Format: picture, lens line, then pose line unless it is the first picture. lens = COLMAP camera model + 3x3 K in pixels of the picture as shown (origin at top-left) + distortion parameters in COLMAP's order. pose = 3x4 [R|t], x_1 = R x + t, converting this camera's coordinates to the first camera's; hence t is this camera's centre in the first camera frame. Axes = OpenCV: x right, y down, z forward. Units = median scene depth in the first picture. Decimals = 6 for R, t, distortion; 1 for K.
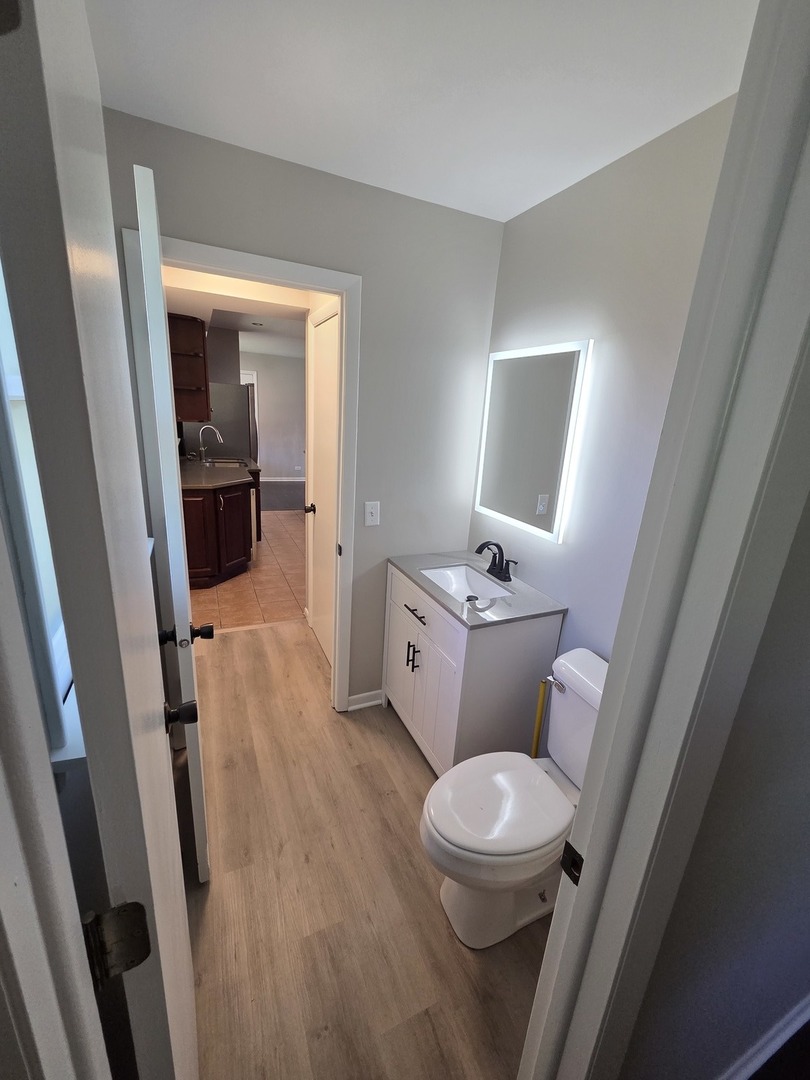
lens RADIAL K [[441.9, 0, 408.9], [0, 441.9, 541.2], [0, 0, 1]] dist [0.000992, -0.000174]
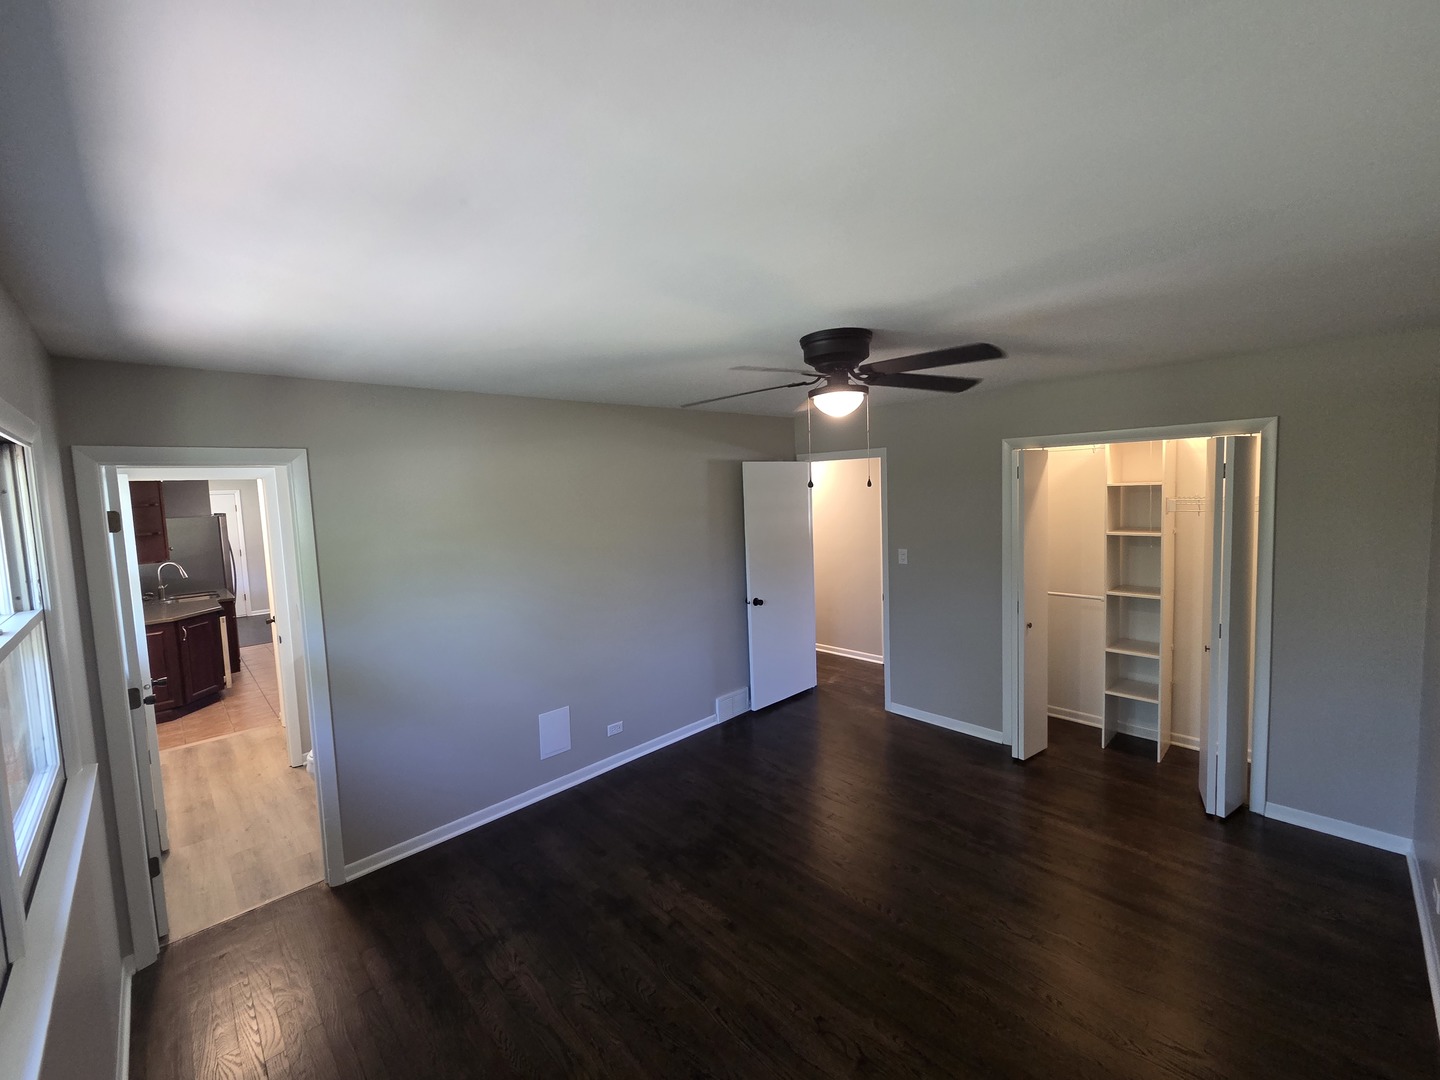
lens RADIAL K [[589.2, 0, 725.1], [0, 589.2, 529.9], [0, 0, 1]] dist [0.000992, -0.000174]
pose [[0.937103, -0.127565, 0.324907, 0.378551], [0.191607, 0.966041, -0.173352, 0.173776], [-0.291760, 0.224703, 0.929723, -0.780104]]
